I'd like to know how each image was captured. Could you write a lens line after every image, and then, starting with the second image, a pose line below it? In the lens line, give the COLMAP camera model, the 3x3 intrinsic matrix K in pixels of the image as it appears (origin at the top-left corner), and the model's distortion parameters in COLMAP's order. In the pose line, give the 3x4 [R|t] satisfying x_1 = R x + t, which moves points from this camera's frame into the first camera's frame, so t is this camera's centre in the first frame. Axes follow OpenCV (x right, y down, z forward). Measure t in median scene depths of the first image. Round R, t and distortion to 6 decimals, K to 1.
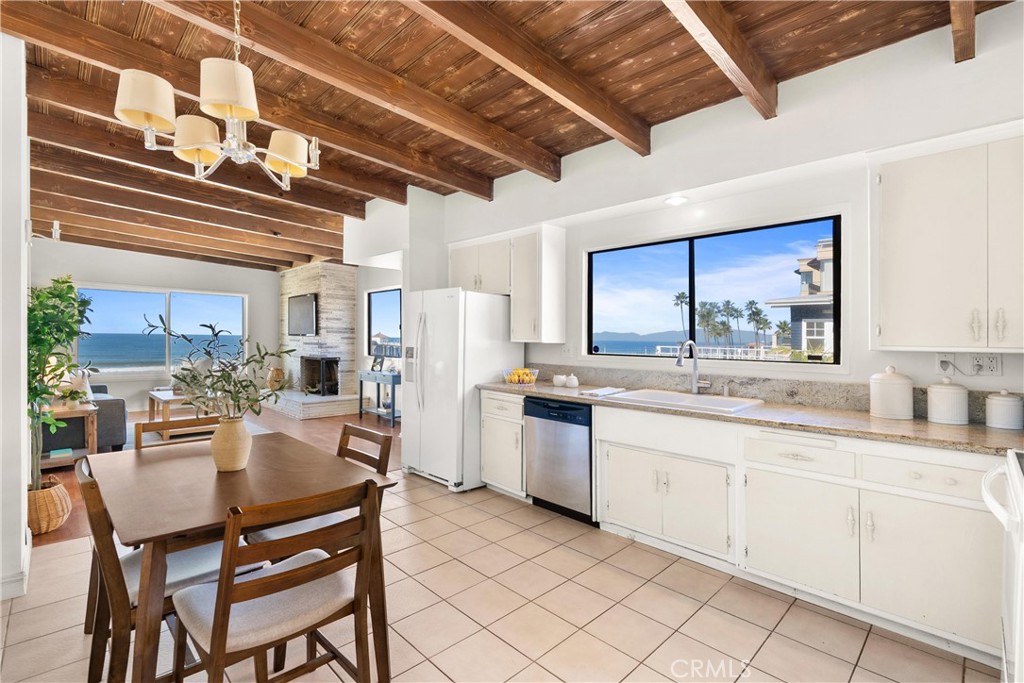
lens RADIAL K [[465.5, 0, 512.0], [0, 465.5, 341.5], [0, 0, 1]] dist [-0.001292, 0.001687]
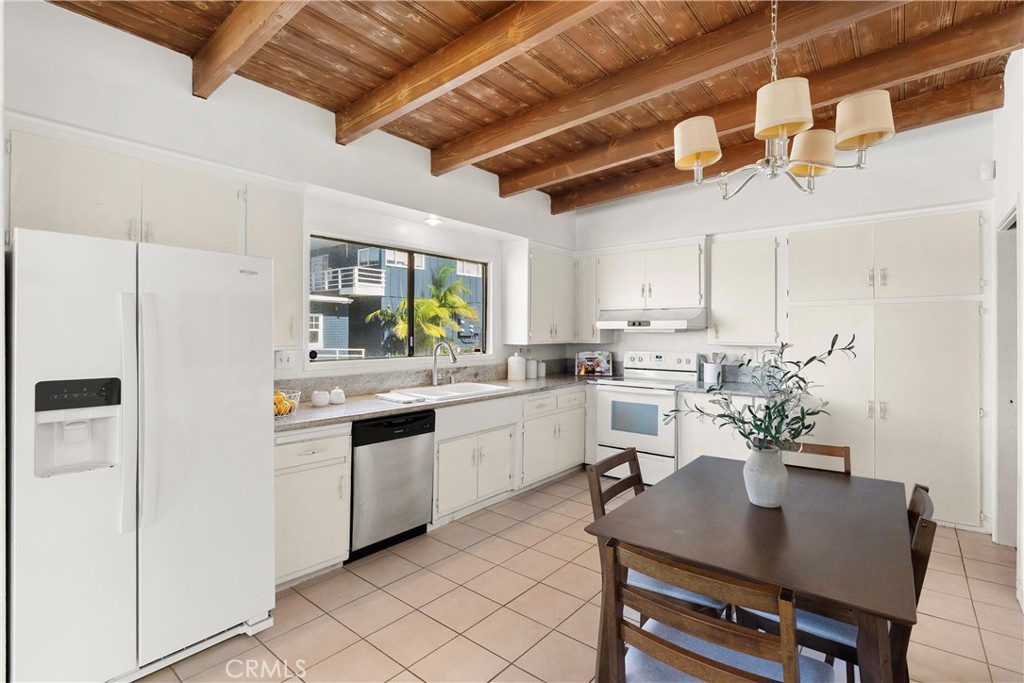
lens RADIAL K [[465.5, 0, 512.0], [0, 465.5, 341.5], [0, 0, 1]] dist [-0.001292, 0.001687]
pose [[-0.074026, -0.025051, 0.996942, -0.830118], [0.012818, 0.999578, 0.026069, -0.031339], [-0.997174, 0.014709, -0.073674, 0.907700]]
